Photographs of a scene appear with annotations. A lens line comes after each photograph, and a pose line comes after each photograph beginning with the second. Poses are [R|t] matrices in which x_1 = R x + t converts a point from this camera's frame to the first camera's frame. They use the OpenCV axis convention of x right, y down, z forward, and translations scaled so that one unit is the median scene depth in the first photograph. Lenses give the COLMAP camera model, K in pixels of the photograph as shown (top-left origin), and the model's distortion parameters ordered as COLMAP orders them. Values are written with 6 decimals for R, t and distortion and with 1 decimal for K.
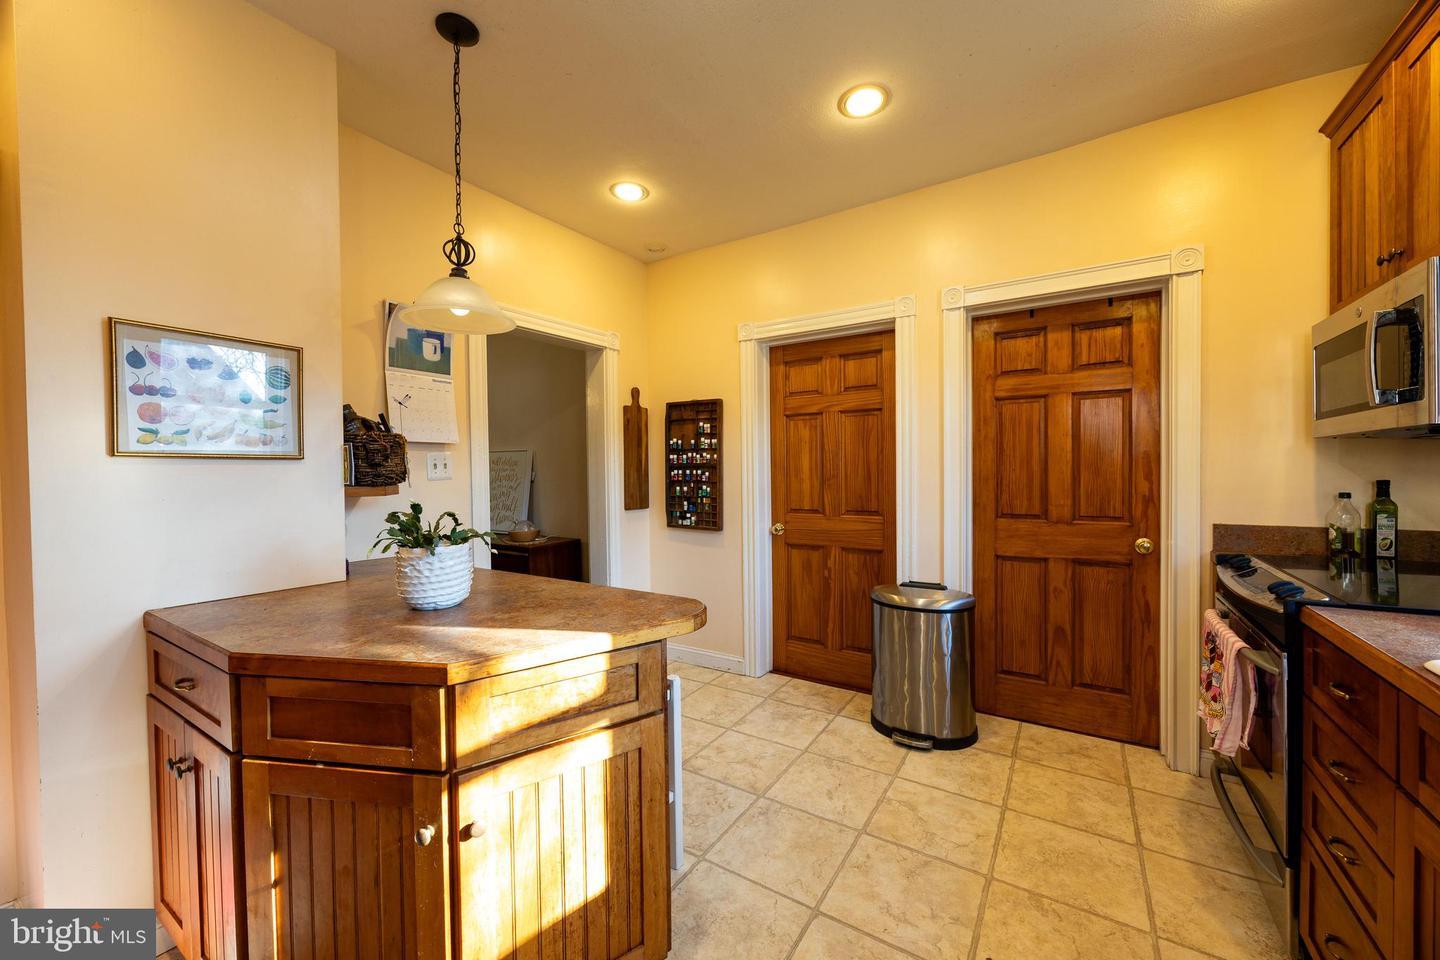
lens RADIAL K [[553.7, 0, 714.5], [0, 553.7, 473.9], [0, 0, 1]] dist [-0.001796, -0.000137]
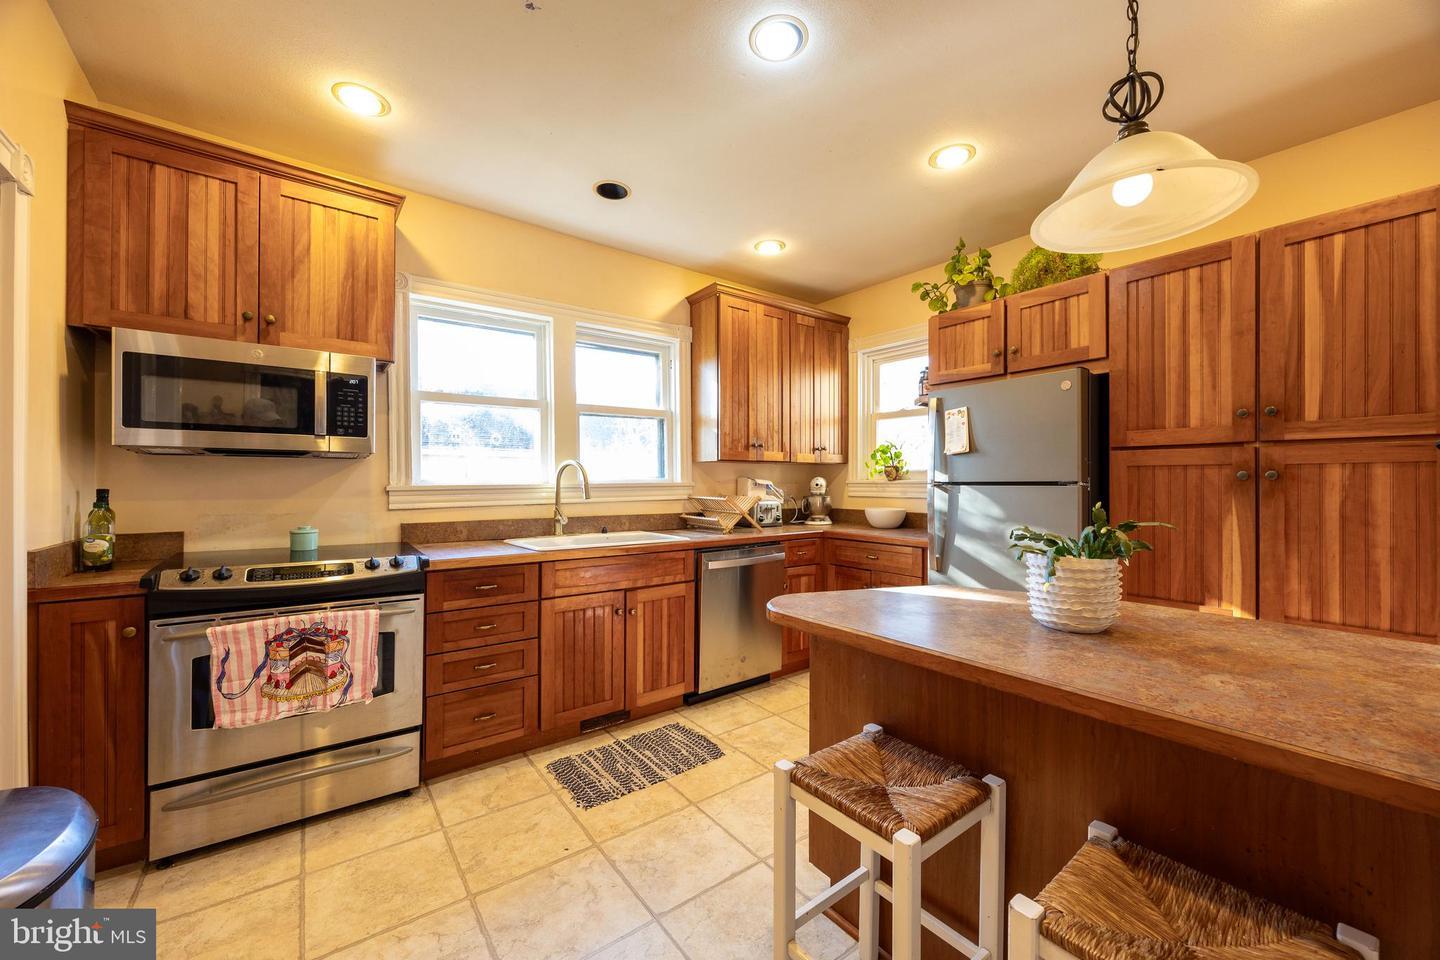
lens RADIAL K [[553.7, 0, 724.4], [0, 553.7, 480.0], [0, 0, 1]] dist [-0.001796, -0.000137]
pose [[-0.947652, 0.008727, 0.319187, -0.216963], [0.007368, 0.999958, -0.005466, 0.007911], [-0.319221, -0.002828, -0.947676, 1.611133]]
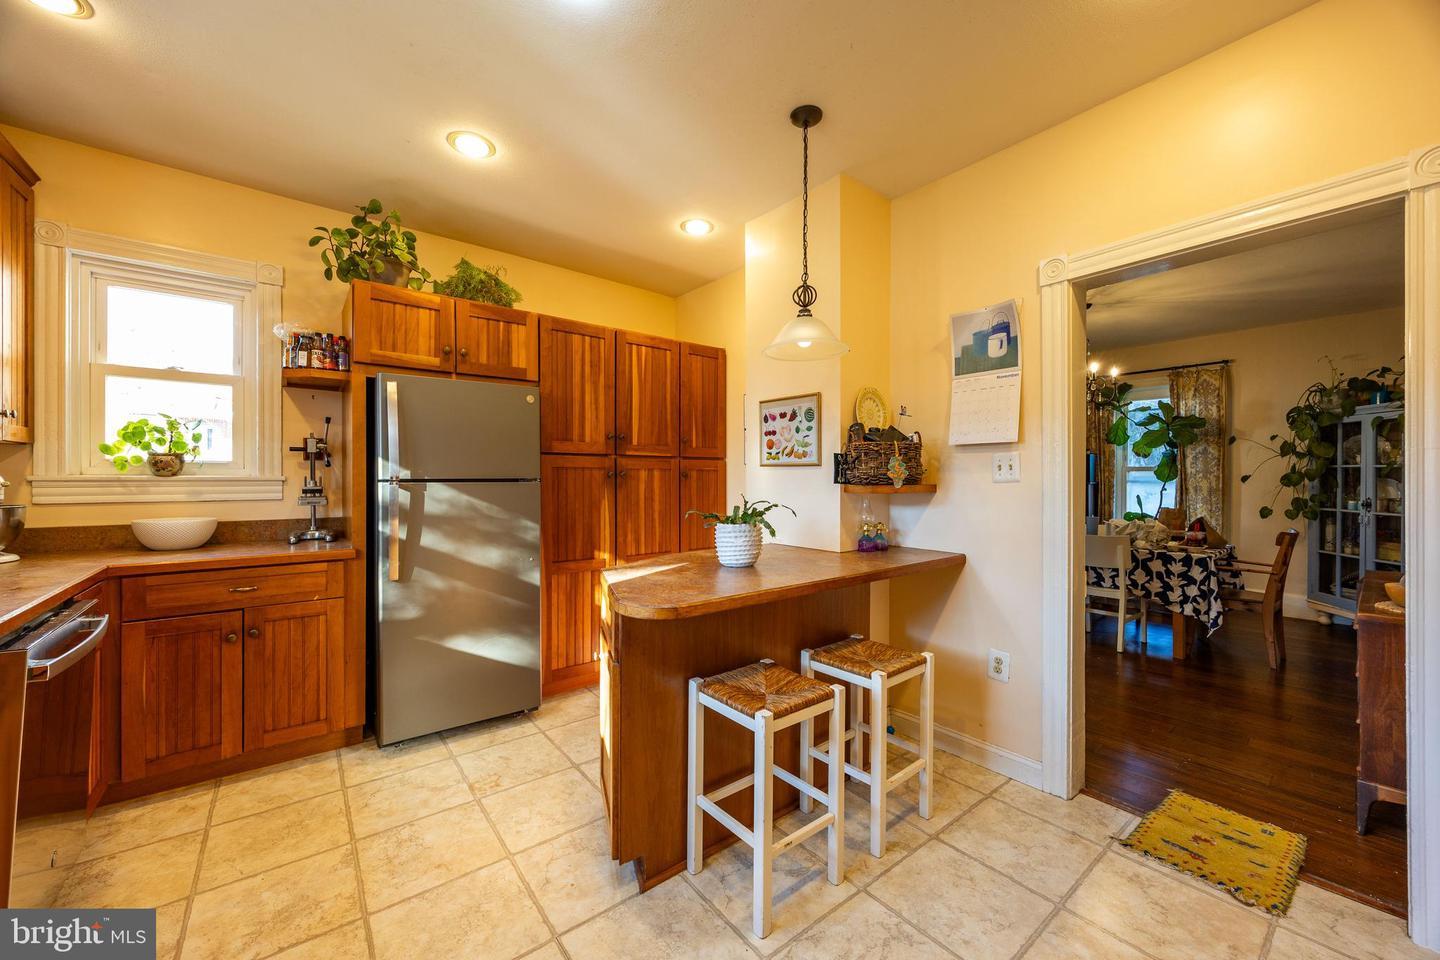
lens RADIAL K [[553.7, 0, 721.3], [0, 553.7, 481.6], [0, 0, 1]] dist [-0.001796, -0.000137]
pose [[-0.300535, 0.015622, -0.953643, 0.740548], [-0.000811, 0.999861, 0.016634, -0.007087], [0.953771, 0.005773, -0.300480, 1.134905]]
